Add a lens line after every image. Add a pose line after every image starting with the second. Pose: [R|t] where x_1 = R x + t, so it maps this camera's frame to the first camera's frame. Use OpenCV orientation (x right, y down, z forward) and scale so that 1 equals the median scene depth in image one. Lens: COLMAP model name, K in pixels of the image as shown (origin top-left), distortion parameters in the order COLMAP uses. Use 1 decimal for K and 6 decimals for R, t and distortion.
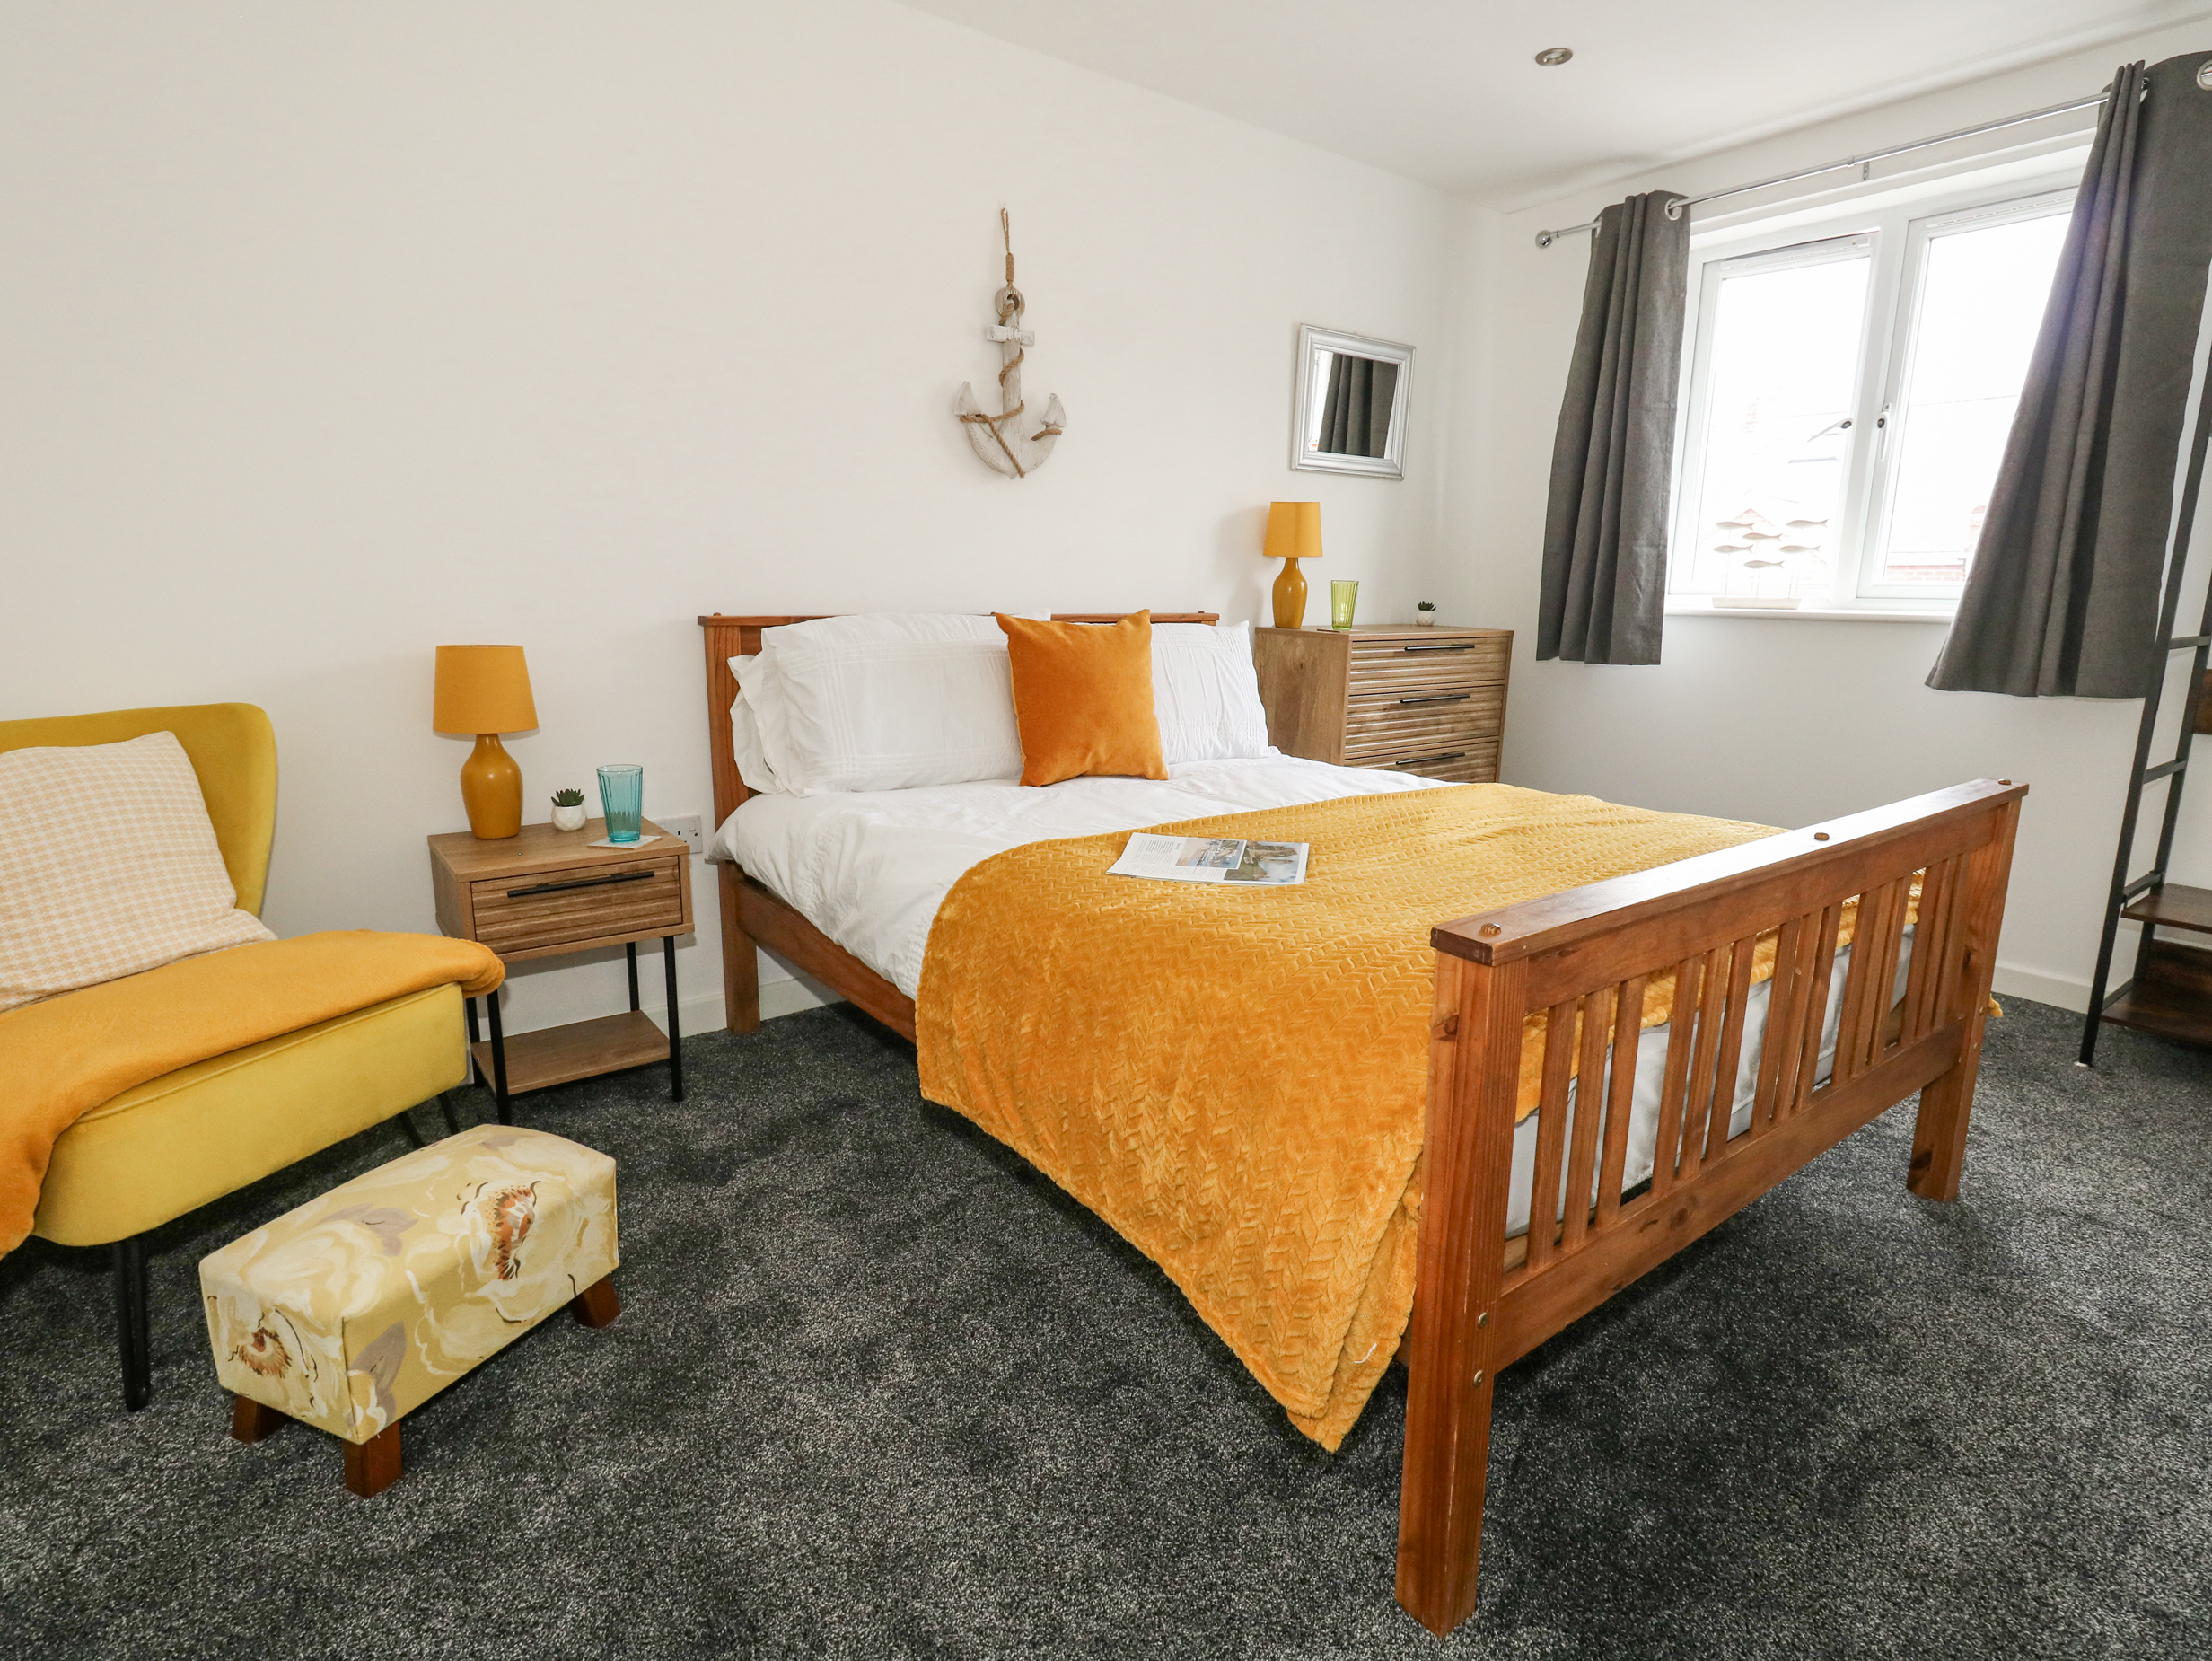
lens RADIAL K [[1126.8, 0, 1103.3], [0, 1126.8, 809.0], [0, 0, 1]] dist [-0.002874, -0.001457]
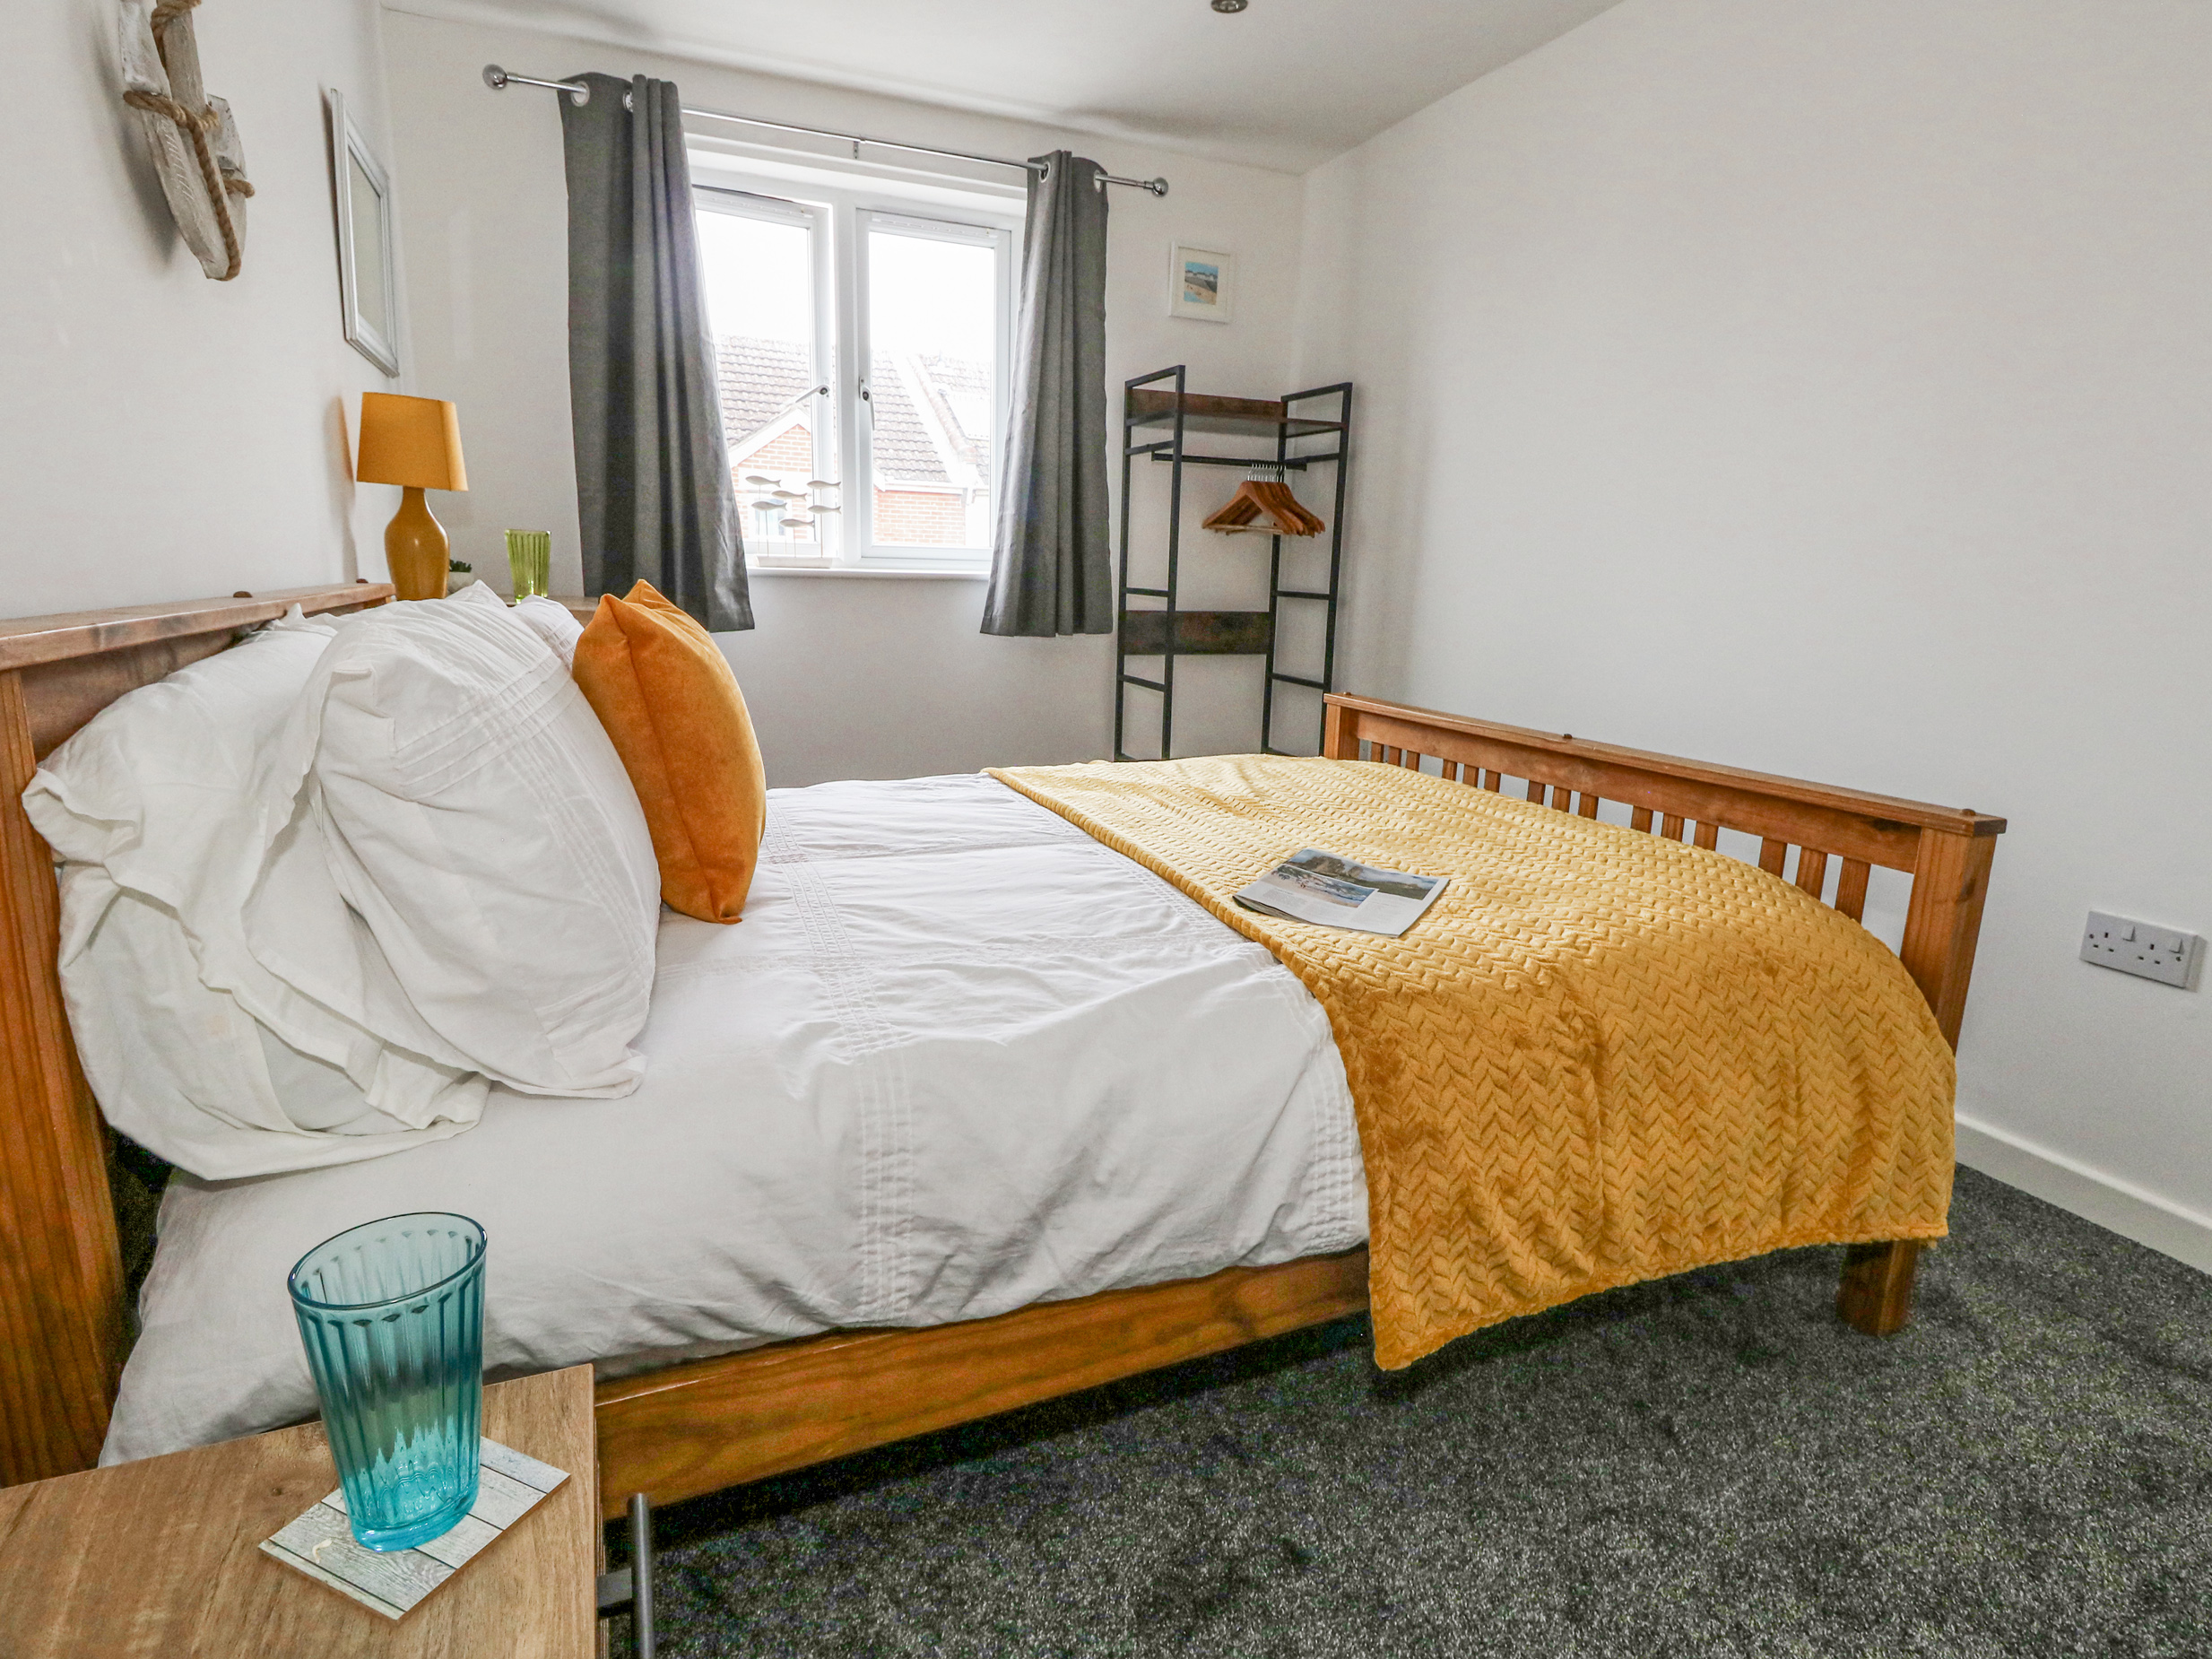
lens RADIAL K [[1199.2, 0, 1110.7], [0, 1199.2, 810.4], [0, 0, 1]] dist [-0.003396, -0.000226]
pose [[0.224489, -0.197723, 0.954207, -0.413869], [0.172009, 0.971864, 0.160914, -0.096310], [-0.959176, 0.128009, 0.252183, 0.512196]]
